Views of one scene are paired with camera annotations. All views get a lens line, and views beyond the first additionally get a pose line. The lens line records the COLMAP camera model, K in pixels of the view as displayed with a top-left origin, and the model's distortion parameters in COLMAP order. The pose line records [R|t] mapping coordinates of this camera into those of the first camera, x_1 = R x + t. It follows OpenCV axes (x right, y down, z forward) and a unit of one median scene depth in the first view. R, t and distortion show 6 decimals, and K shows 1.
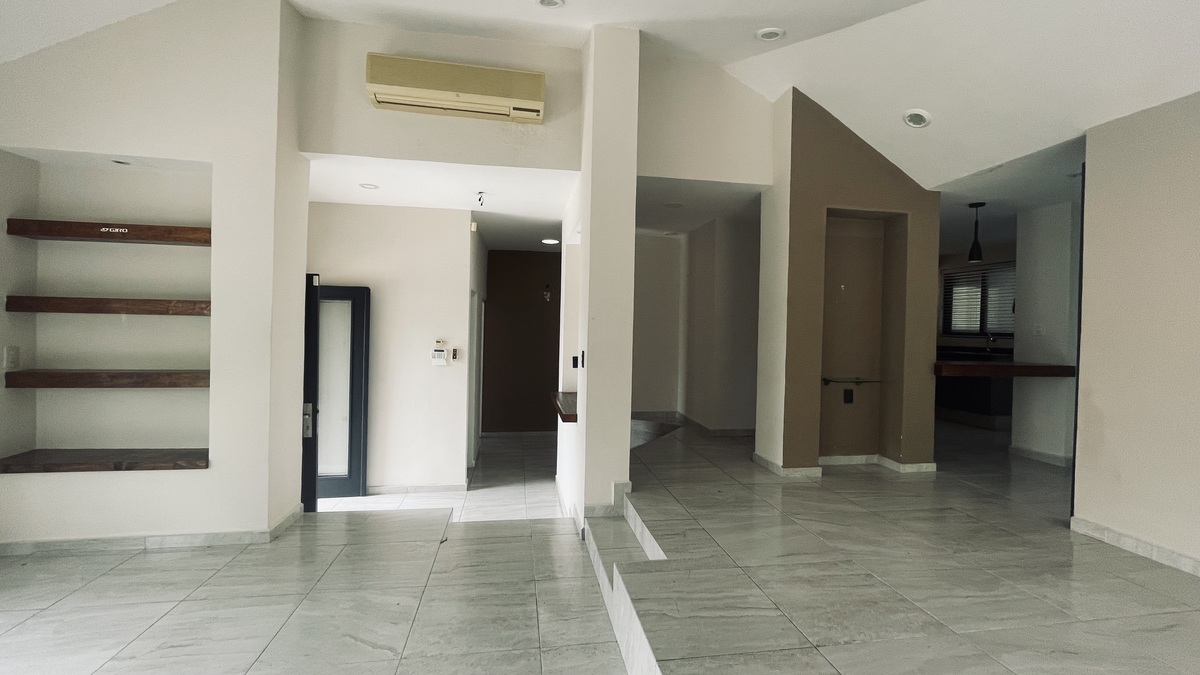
lens RADIAL K [[493.2, 0, 599.7], [0, 493.2, 333.9], [0, 0, 1]] dist [0.001134, 0.000227]
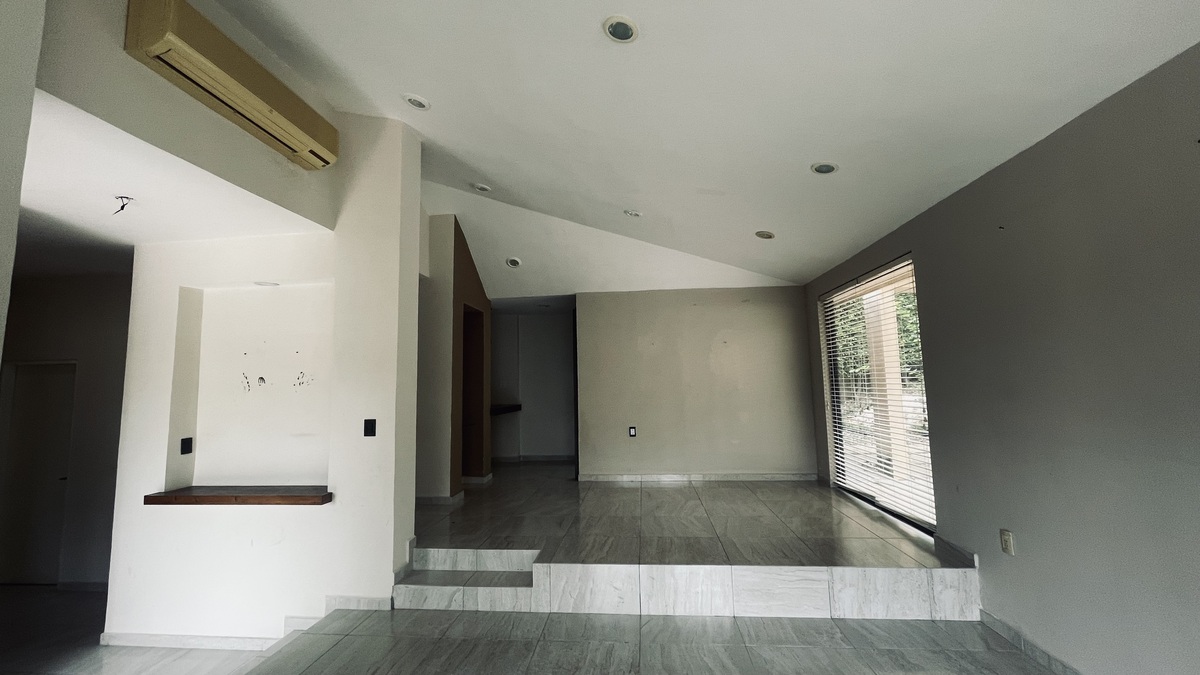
lens RADIAL K [[493.2, 0, 600.0], [0, 493.2, 334.2], [0, 0, 1]] dist [0.001134, 0.000227]
pose [[0.249132, 0.071604, 0.965819, -0.909737], [0.041151, 0.995580, -0.084425, -0.033632], [-0.967595, 0.060777, 0.245084, 0.310333]]
